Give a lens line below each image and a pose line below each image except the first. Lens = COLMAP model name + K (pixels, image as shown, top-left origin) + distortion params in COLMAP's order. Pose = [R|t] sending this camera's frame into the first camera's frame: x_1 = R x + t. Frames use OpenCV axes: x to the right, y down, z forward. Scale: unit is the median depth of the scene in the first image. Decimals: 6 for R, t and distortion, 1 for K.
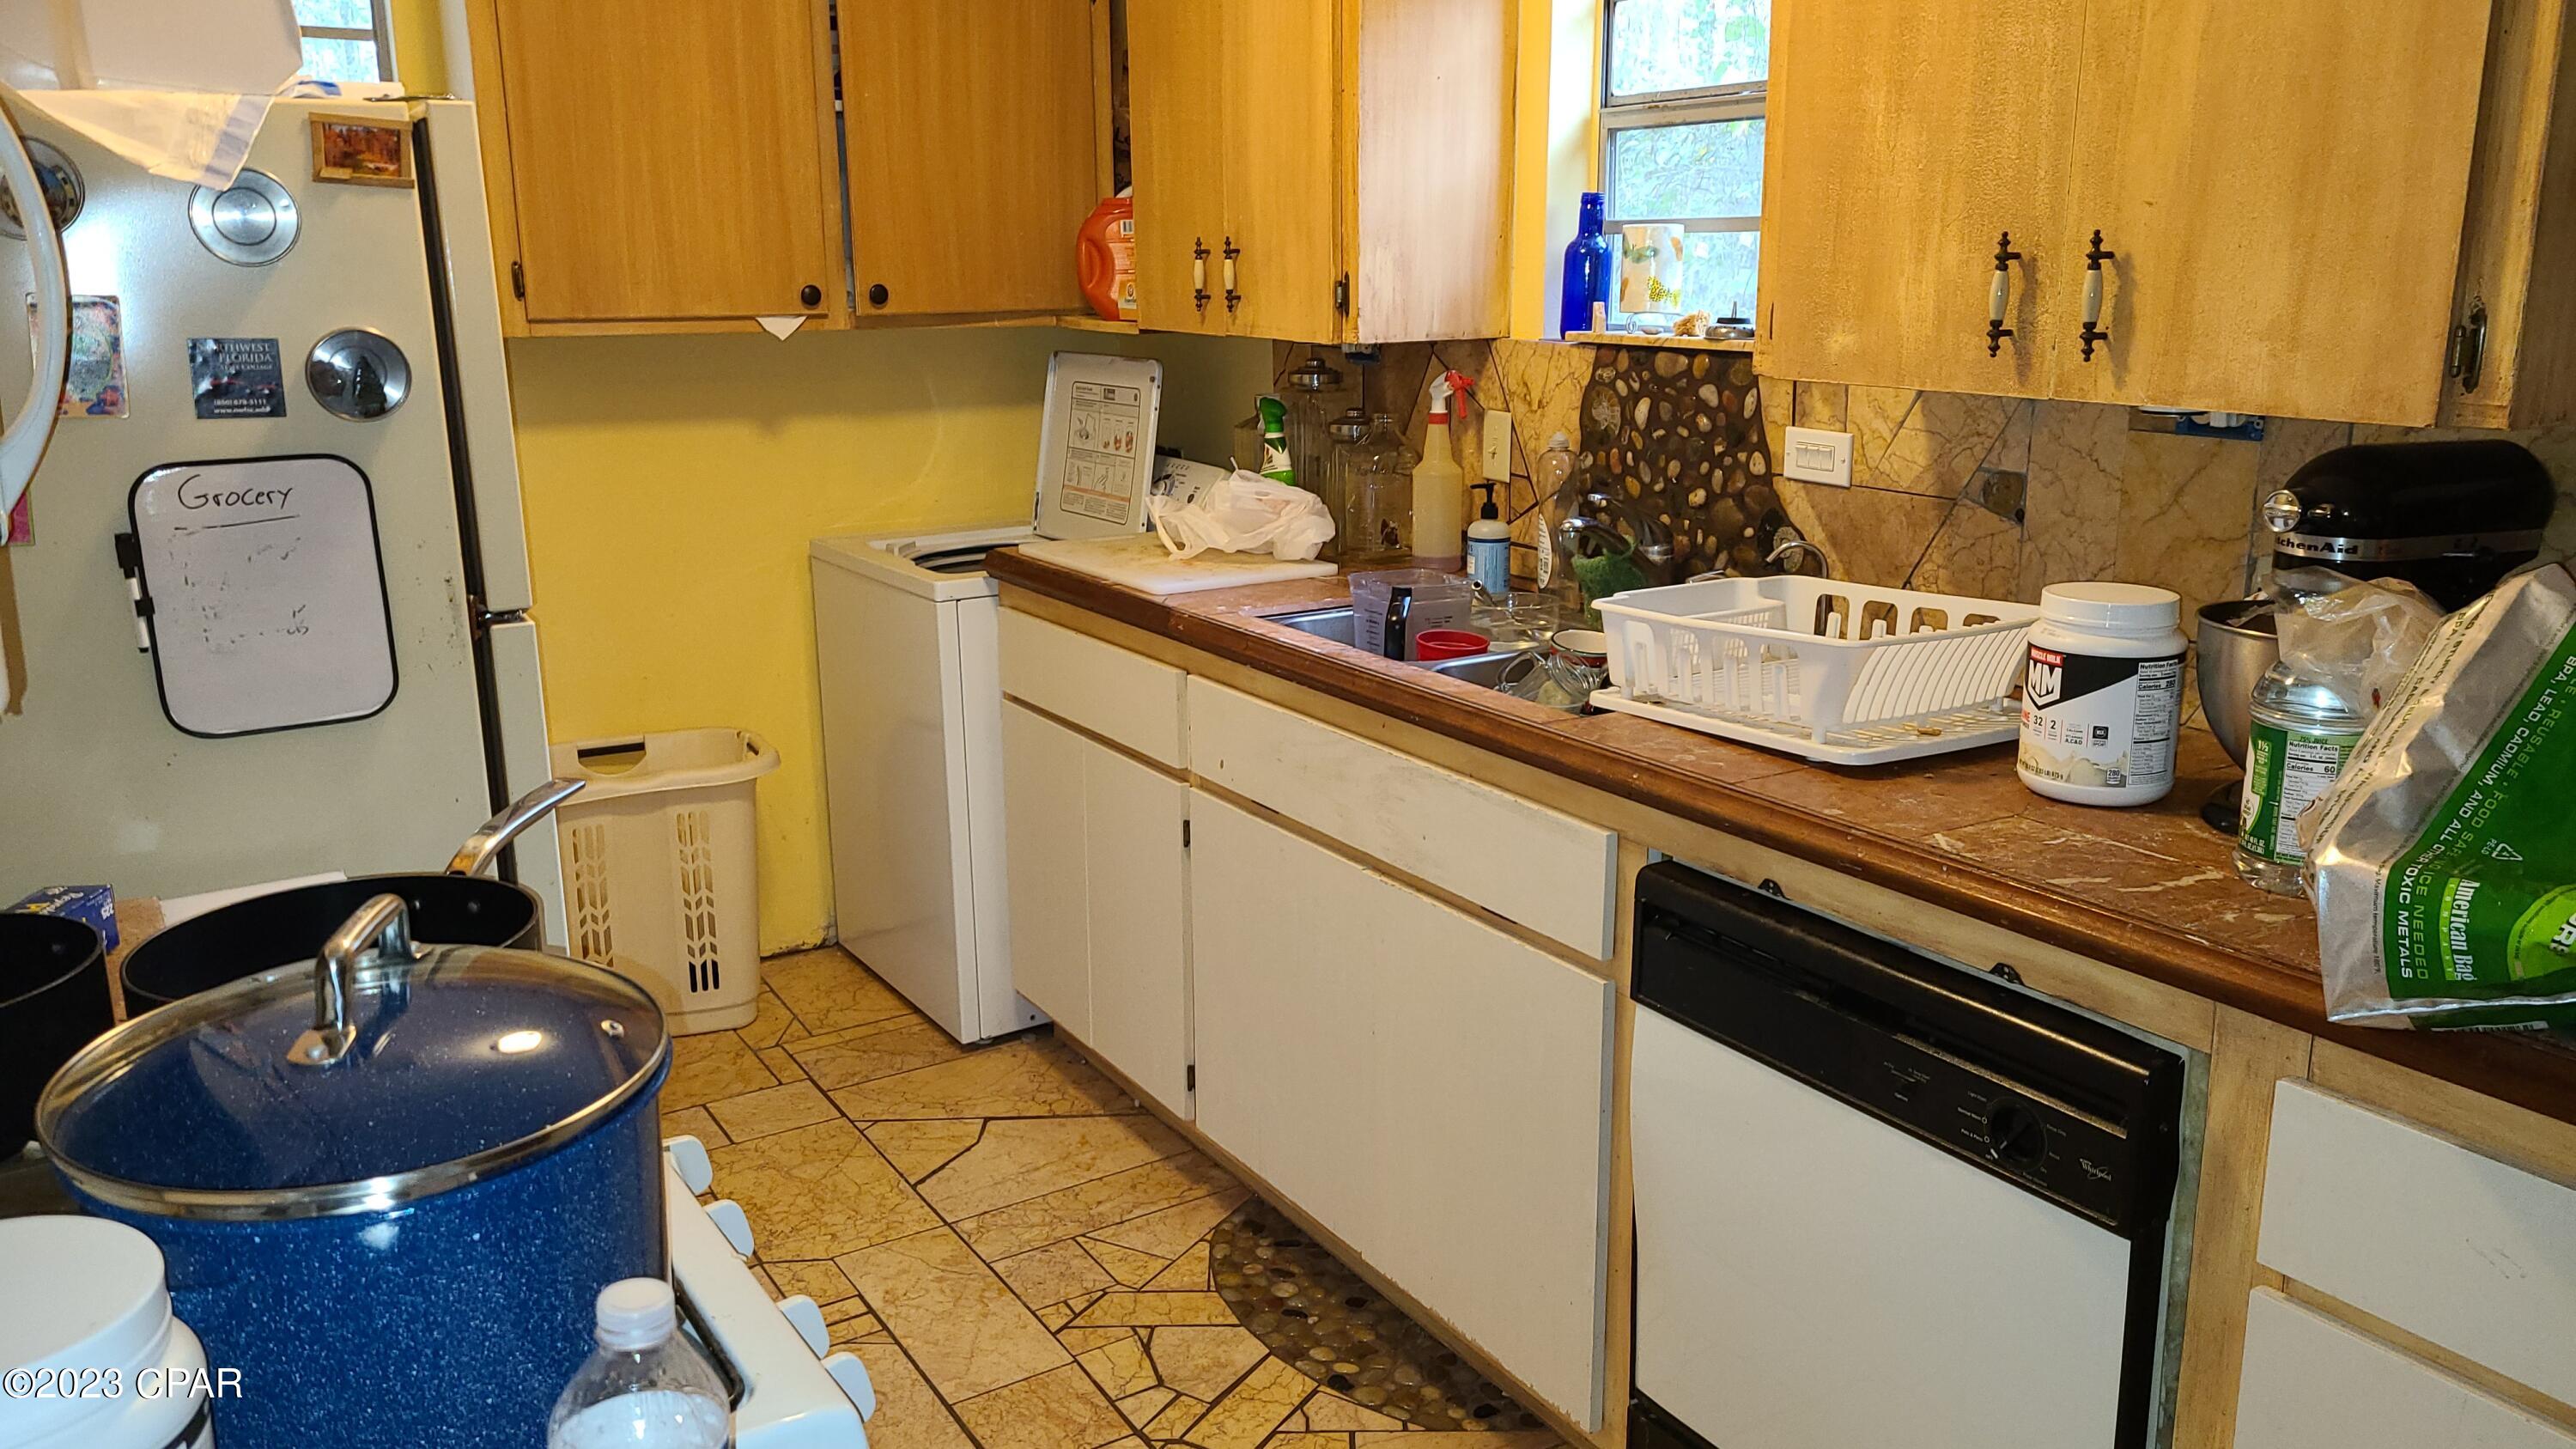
lens RADIAL K [[1926.6, 0, 1285.0], [0, 1926.6, 710.9], [0, 0, 1]] dist [0.037418, -0.003708]
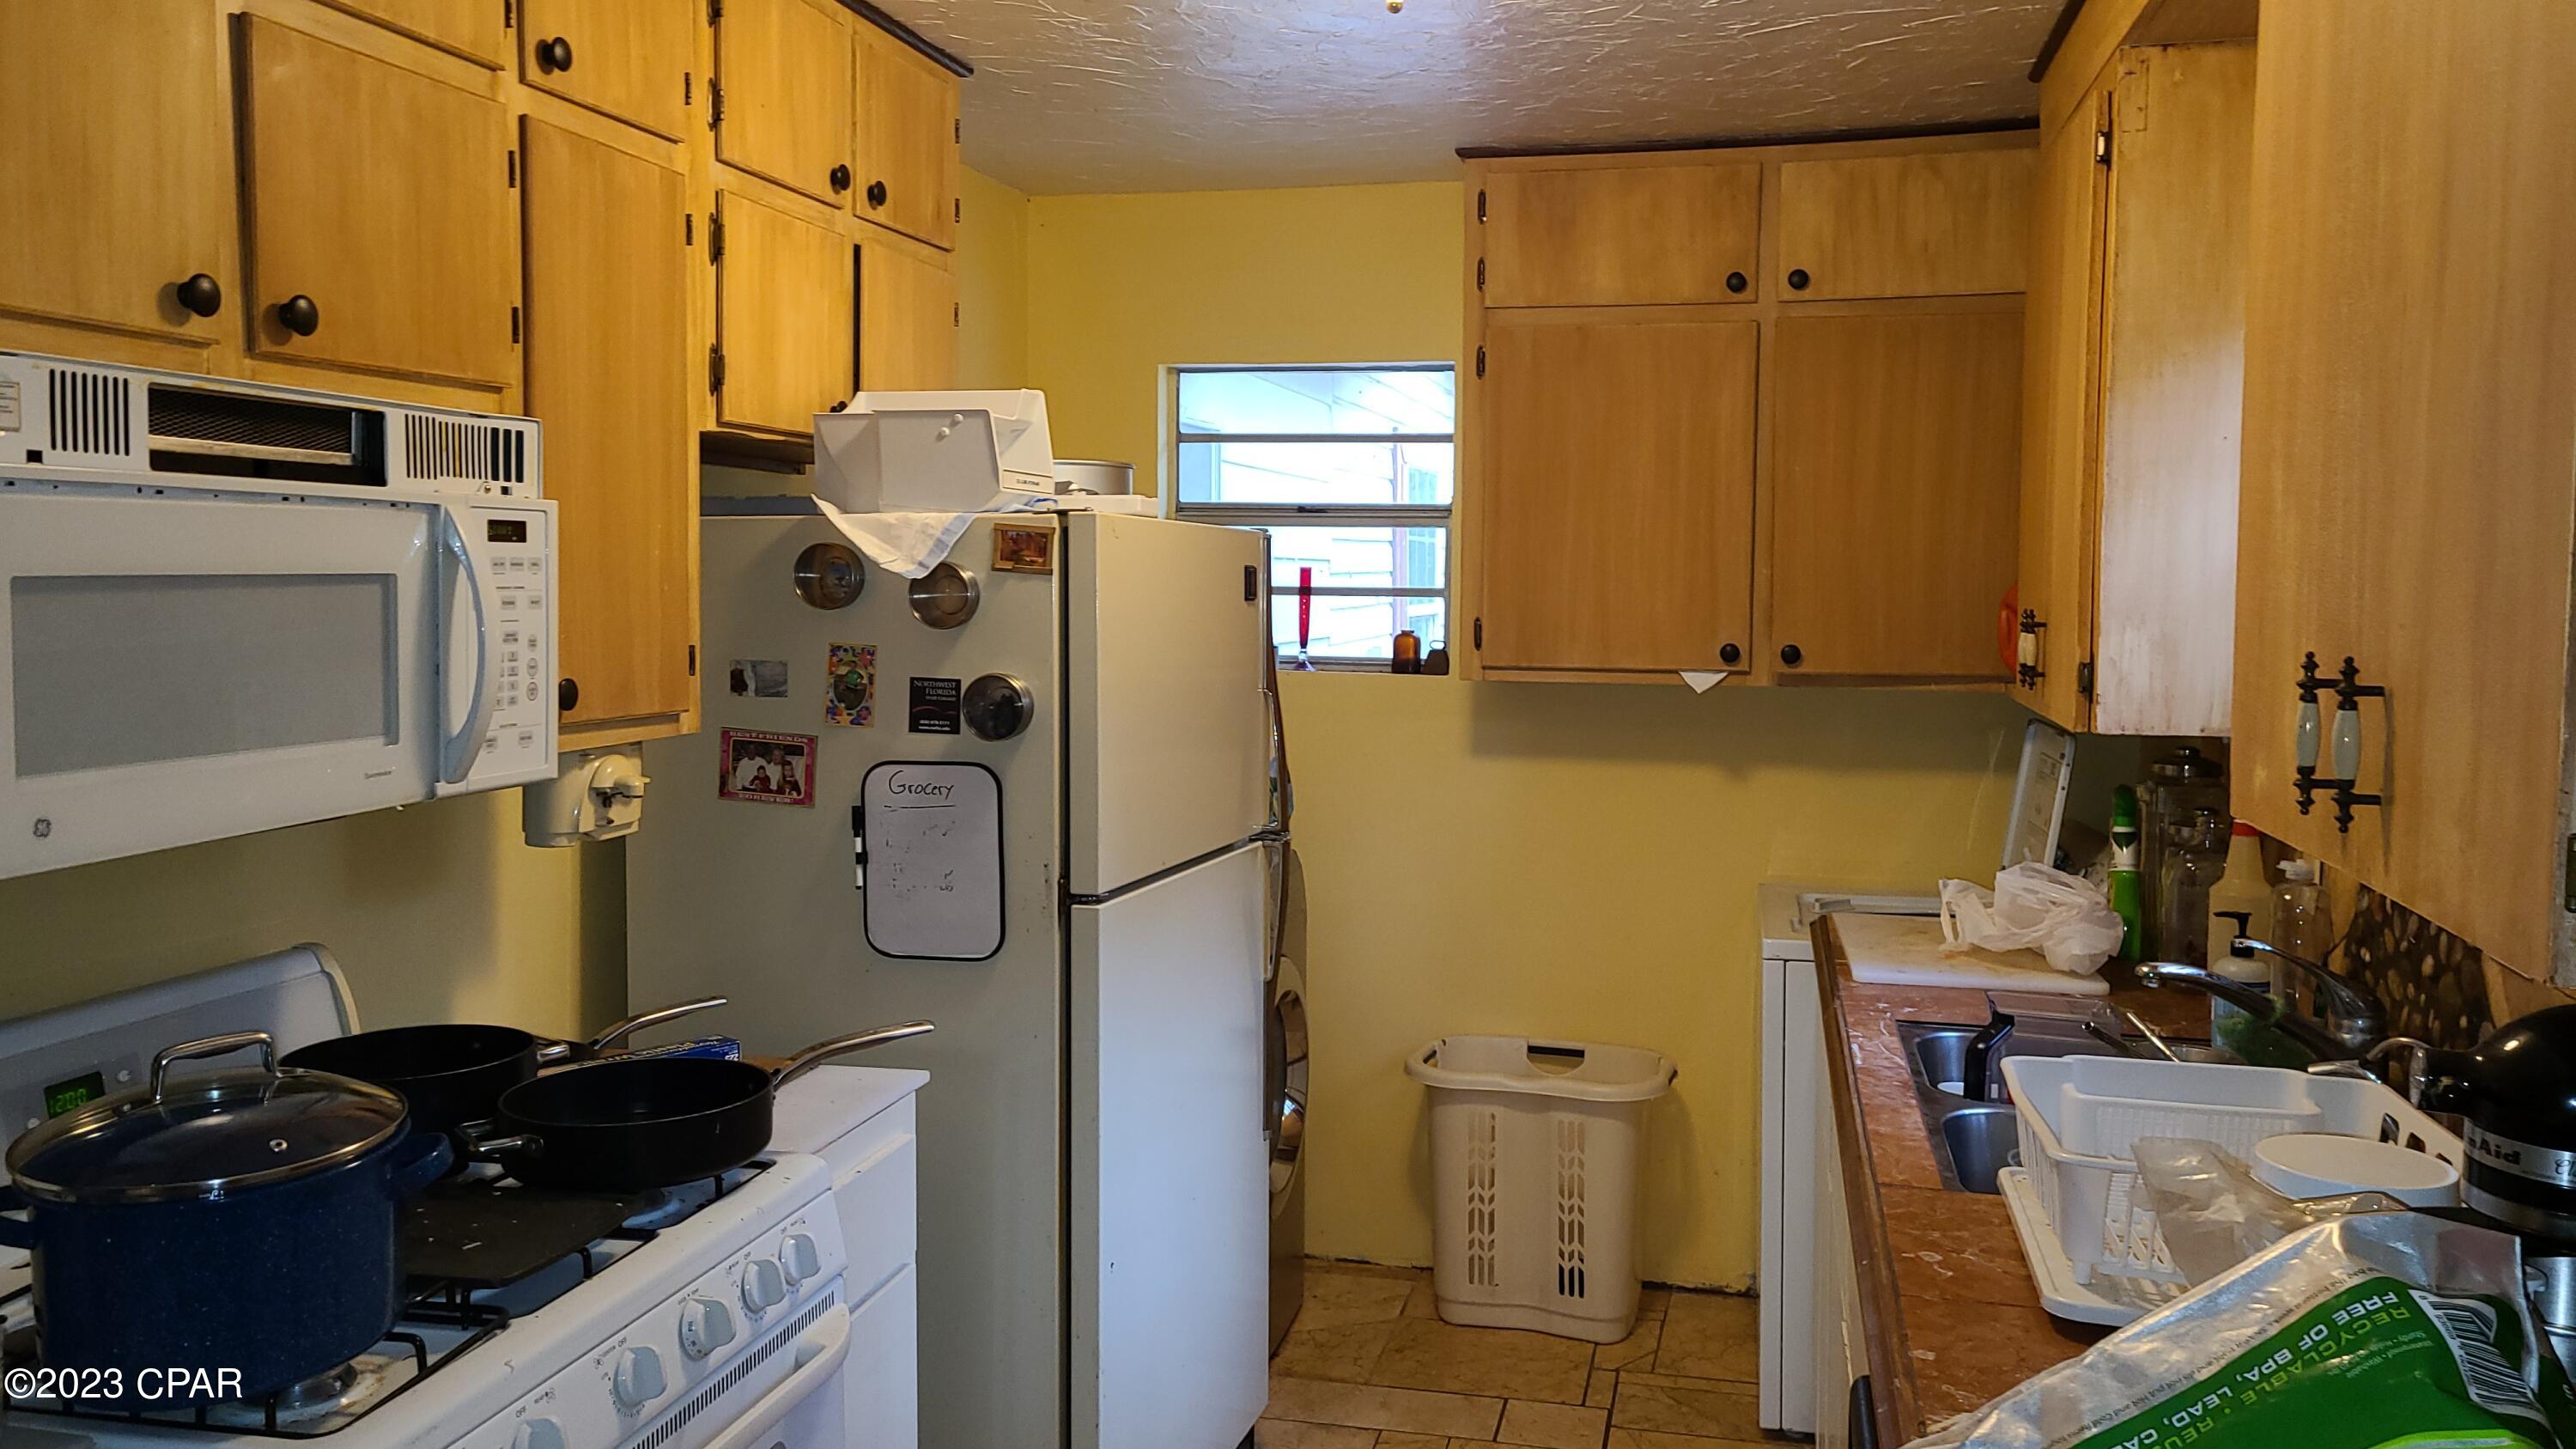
lens RADIAL K [[1926.6, 0, 1279.5], [0, 1926.6, 718.3], [0, 0, 1]] dist [0.037418, -0.003708]
pose [[0.698721, 0.064007, -0.712525, 0.351328], [-0.179040, 0.979939, -0.087542, -0.046693], [0.692628, 0.188738, 0.696164, 0.112556]]
